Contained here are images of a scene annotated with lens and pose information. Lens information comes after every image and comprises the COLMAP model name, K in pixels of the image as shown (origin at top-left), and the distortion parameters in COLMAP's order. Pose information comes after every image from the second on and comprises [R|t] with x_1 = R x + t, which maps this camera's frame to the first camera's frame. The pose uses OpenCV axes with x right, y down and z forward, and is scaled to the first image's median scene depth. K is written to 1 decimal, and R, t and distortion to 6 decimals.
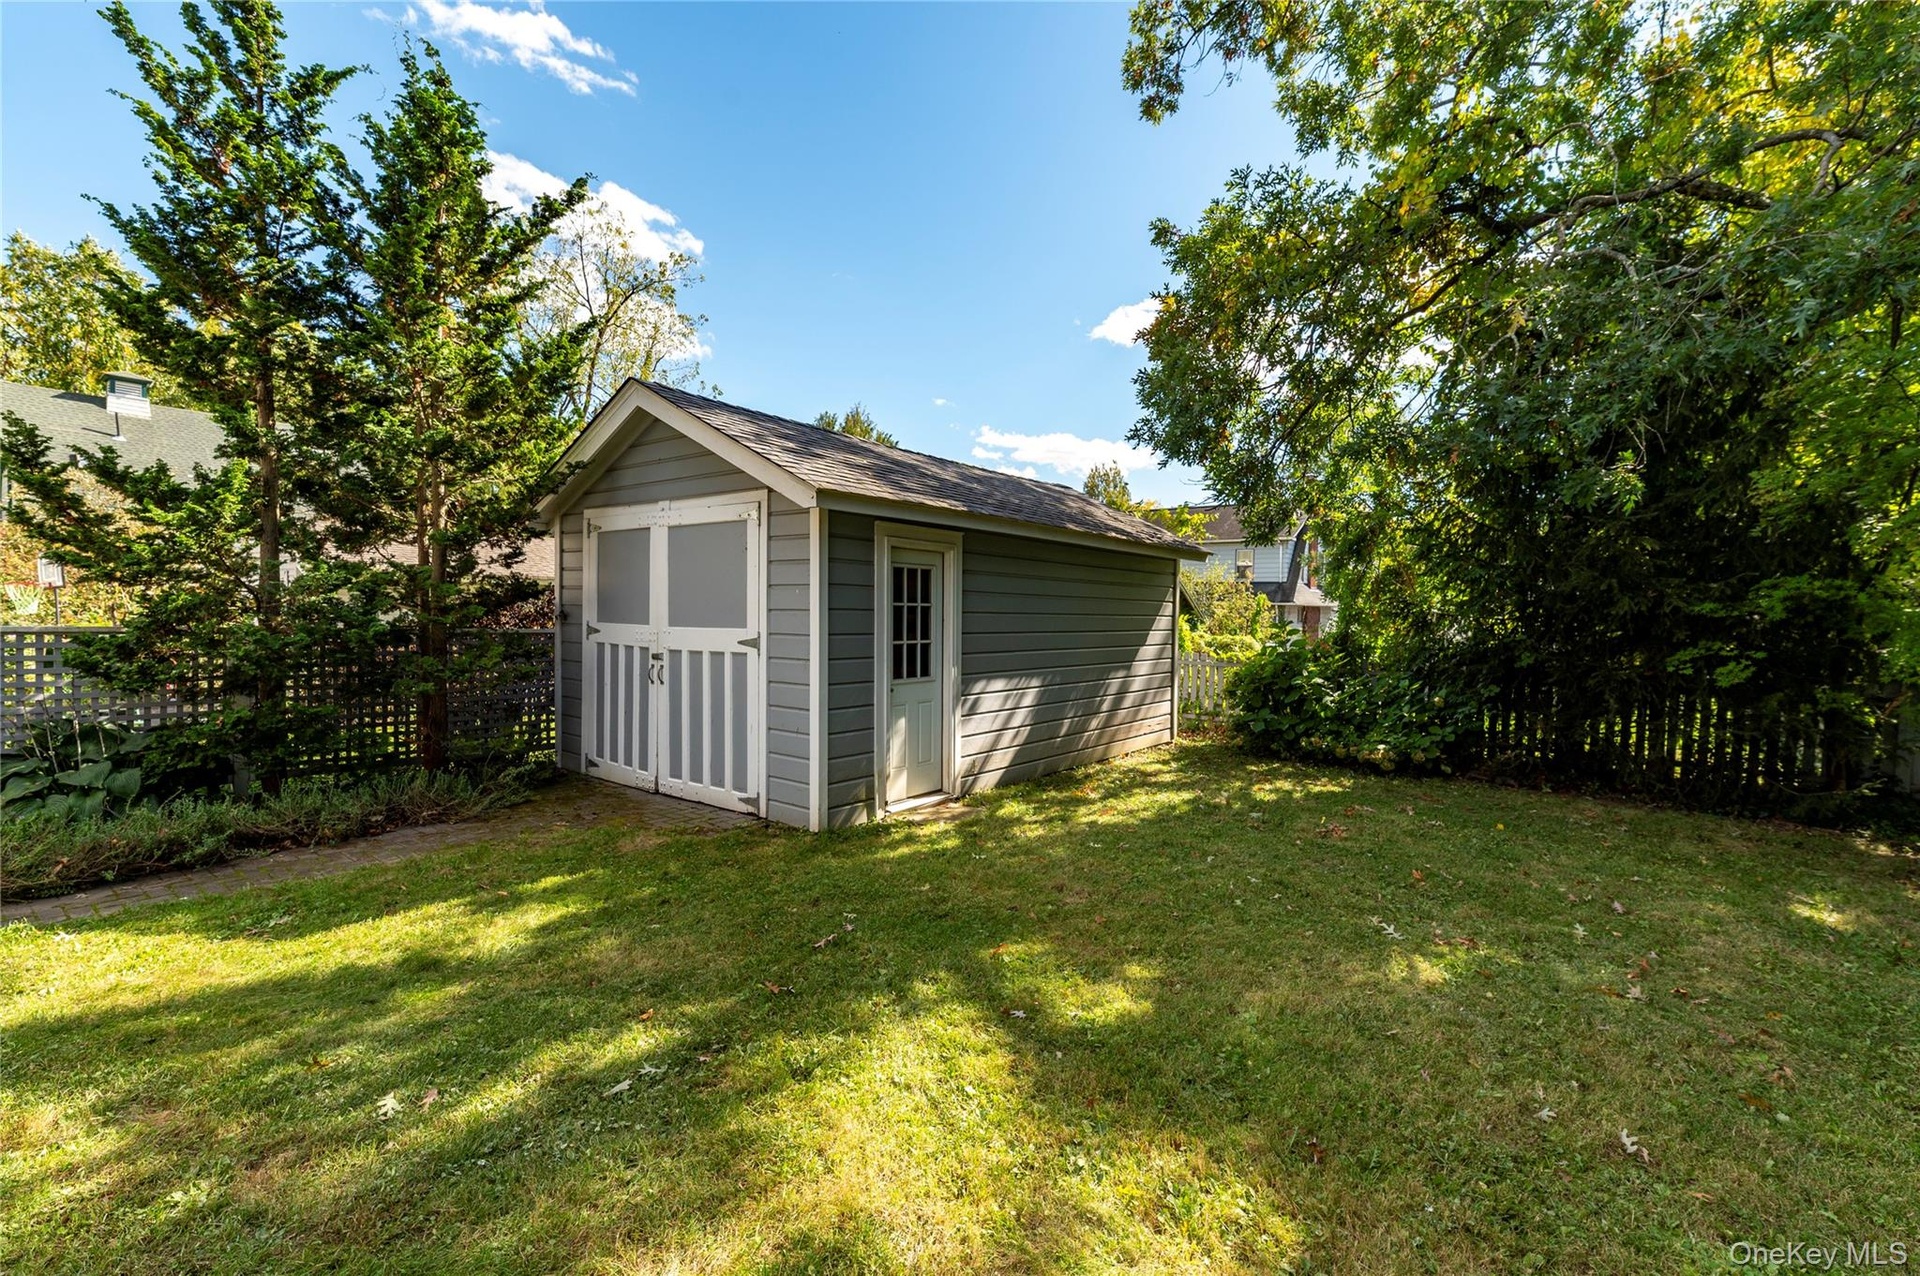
lens RADIAL K [[860.2, 0, 956.2], [0, 860.2, 642.7], [0, 0, 1]] dist [-0.004776, -0.000498]
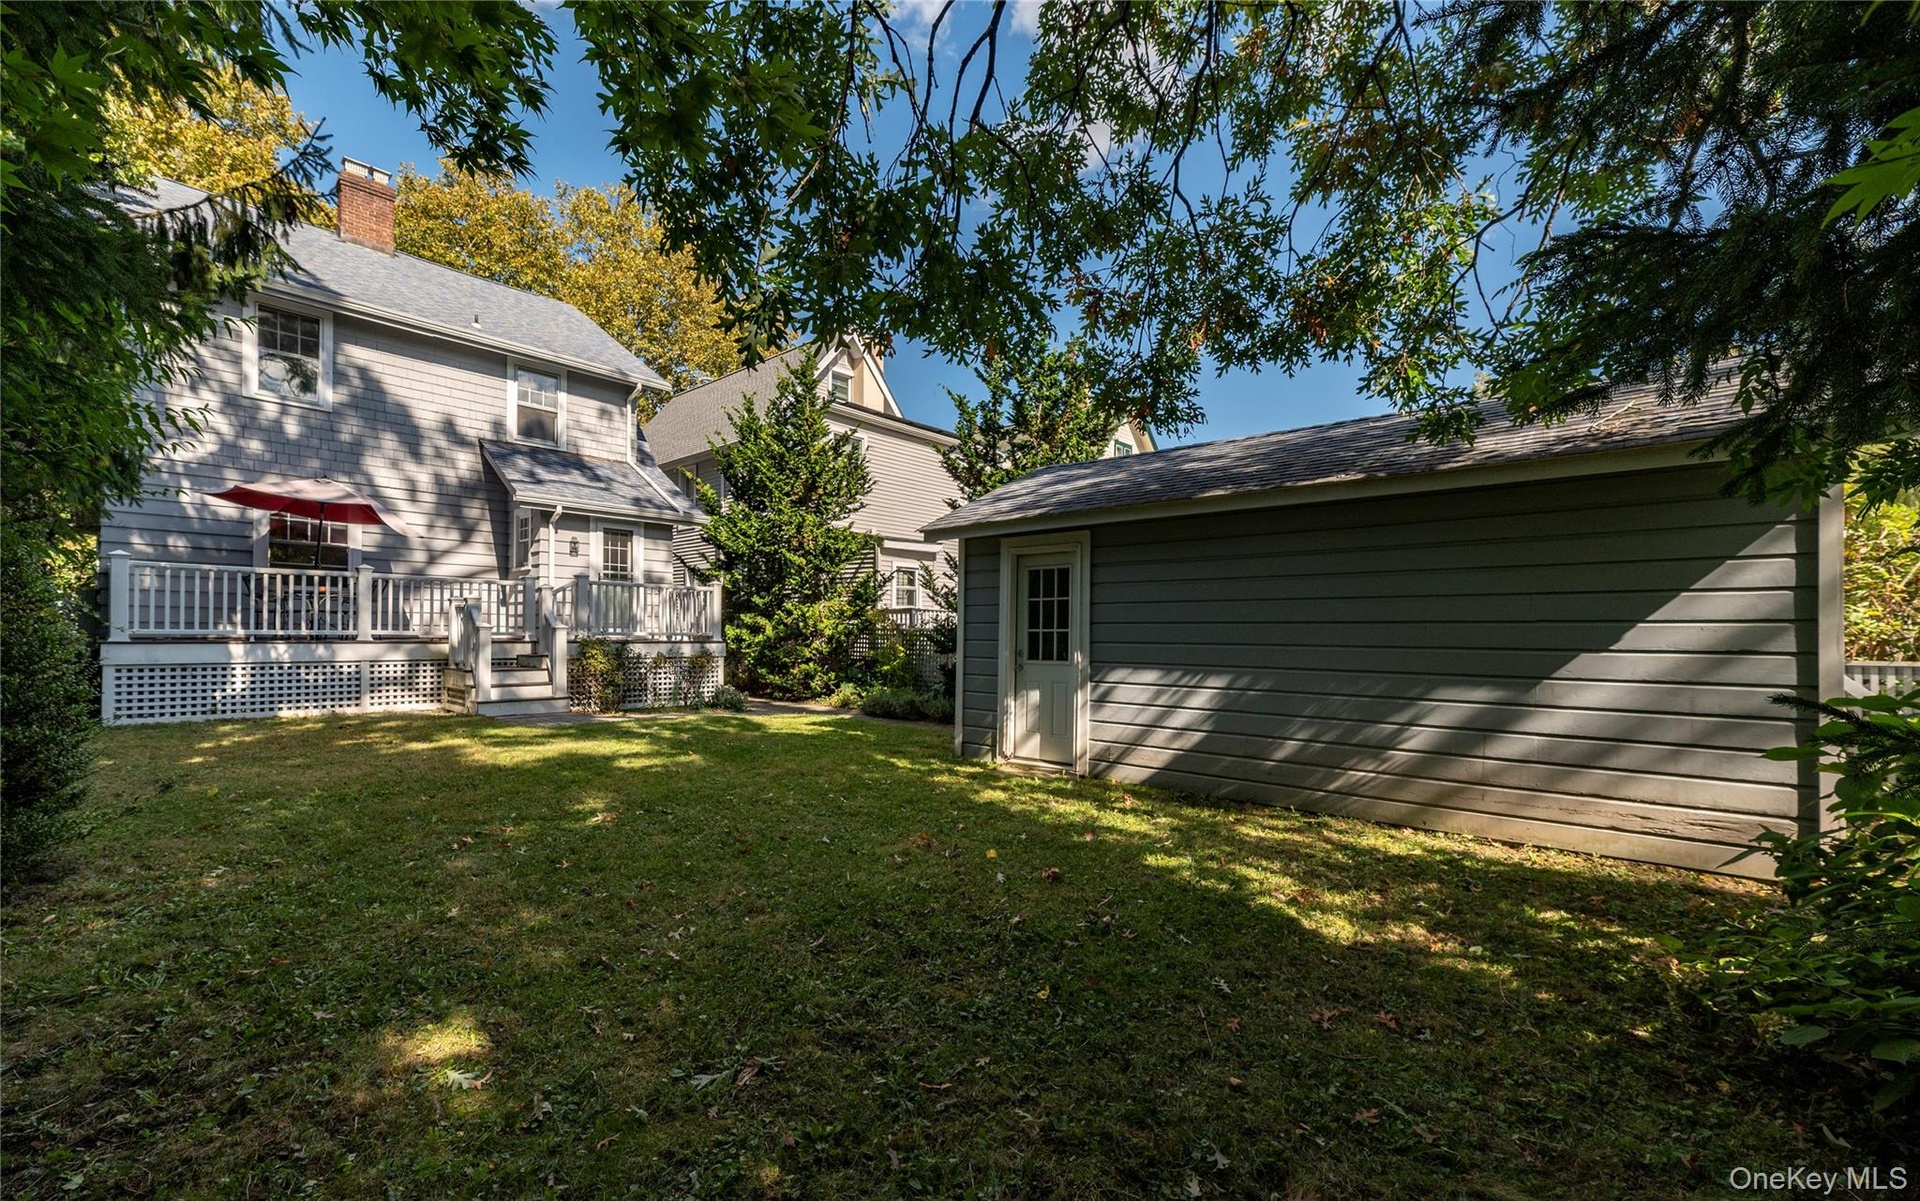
lens RADIAL K [[753.4, 0, 965.0], [0, 753.4, 613.9], [0, 0, 1]] dist [0.001000, 0.000089]
pose [[-0.061197, -0.032678, -0.997591, 0.925966], [-0.034581, 0.998933, -0.030600, 0.011110], [0.997526, 0.032625, -0.062262, 0.871971]]
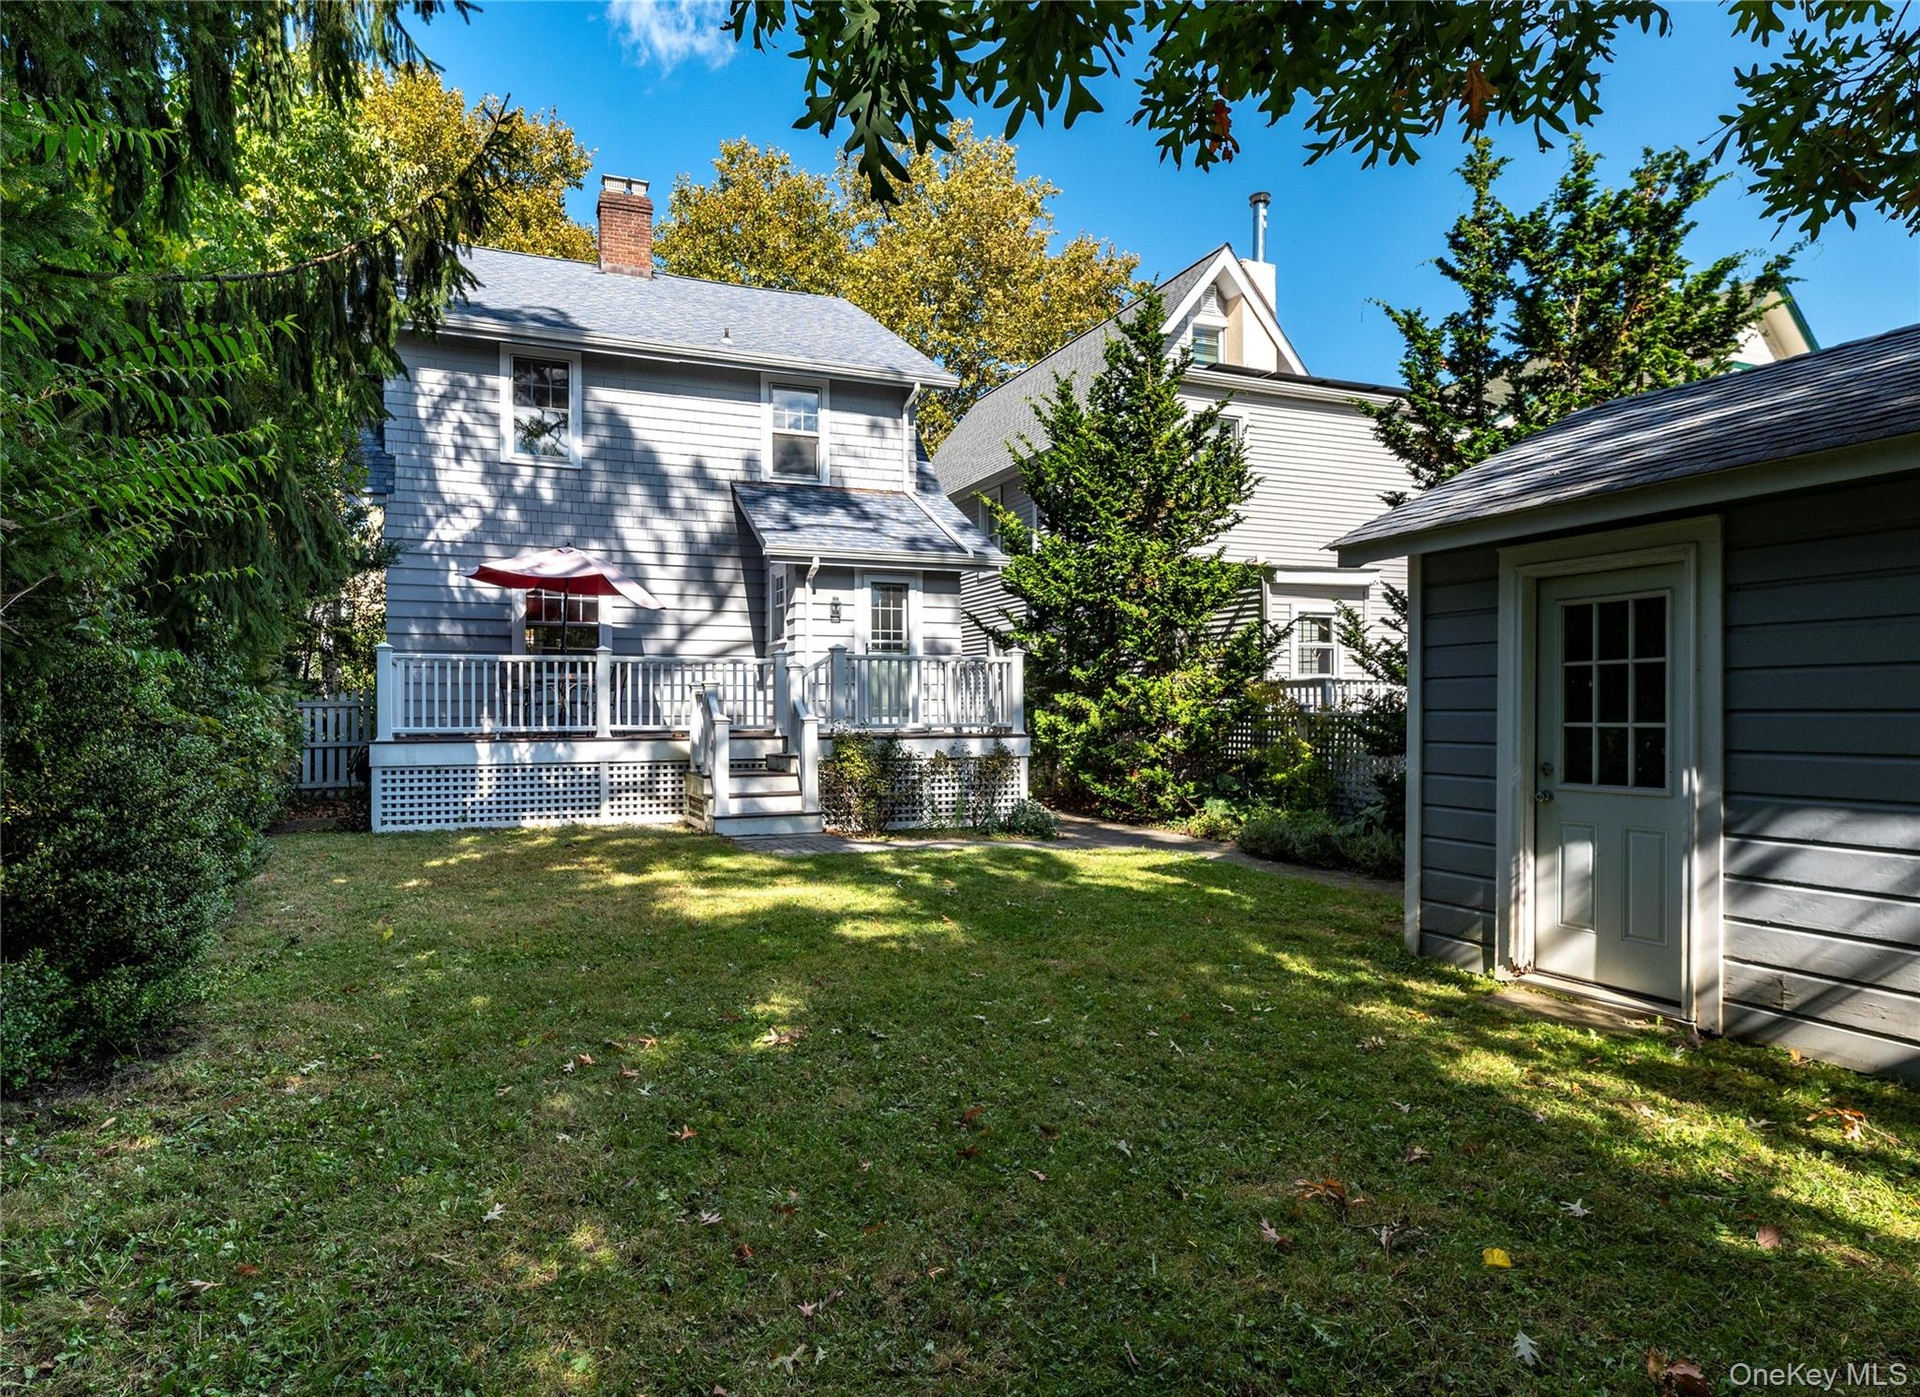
lens RADIAL K [[1013.3, 0, 879.0], [0, 1013.3, 706.3], [0, 0, 1]] dist [0.001820, -0.000139]
pose [[-0.526759, -0.007031, -0.849986, 0.754856], [-0.023190, 0.999712, 0.006101, -0.006098], [0.849698, 0.022925, -0.526771, 0.861762]]
